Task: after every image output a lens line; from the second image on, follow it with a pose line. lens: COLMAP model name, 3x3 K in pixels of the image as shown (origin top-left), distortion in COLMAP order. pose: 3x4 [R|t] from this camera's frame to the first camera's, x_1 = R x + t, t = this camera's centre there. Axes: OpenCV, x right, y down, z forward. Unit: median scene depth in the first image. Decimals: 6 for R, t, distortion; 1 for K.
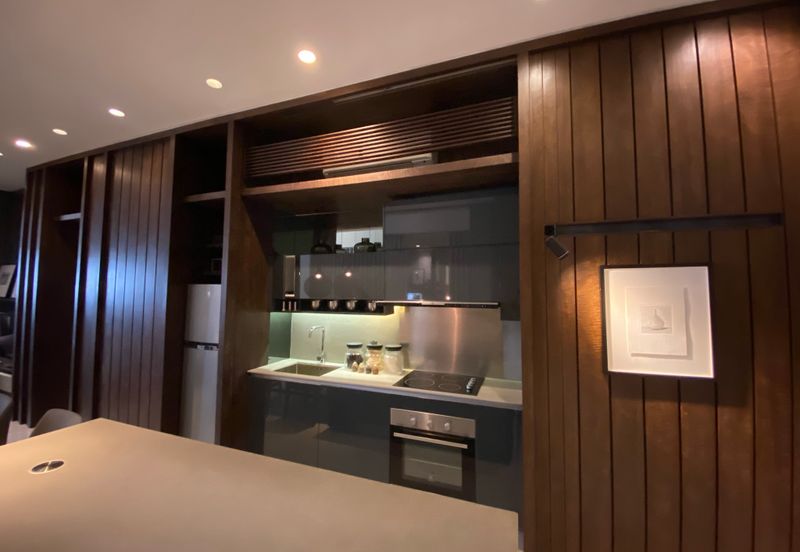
lens RADIAL K [[311.1, 0, 400.0], [0, 311.1, 276.0], [0, 0, 1]] dist [0.018629, -0.018213]
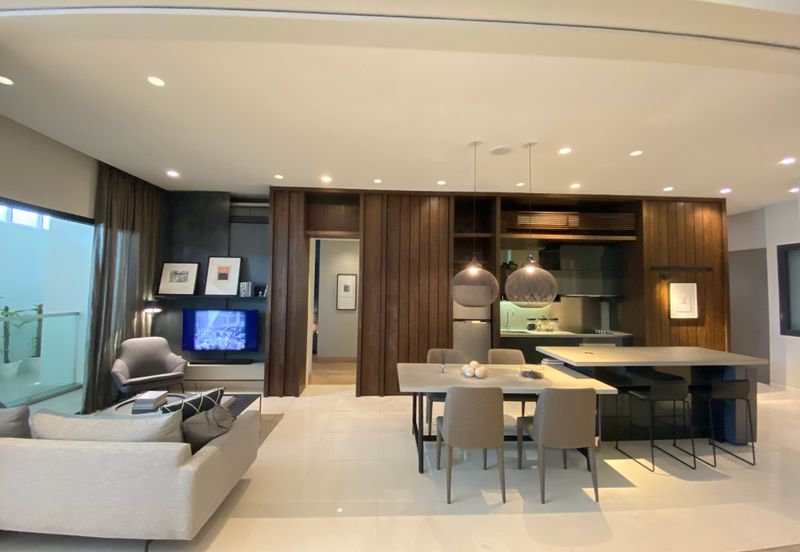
lens RADIAL K [[323.3, 0, 396.9], [0, 323.3, 273.0], [0, 0, 1]] dist [0.021469, -0.020790]
pose [[0.924370, 0.017230, 0.381108, -1.801480], [-0.023873, 0.999634, 0.012711, -0.060594], [-0.380749, -0.020848, 0.924443, -0.525790]]
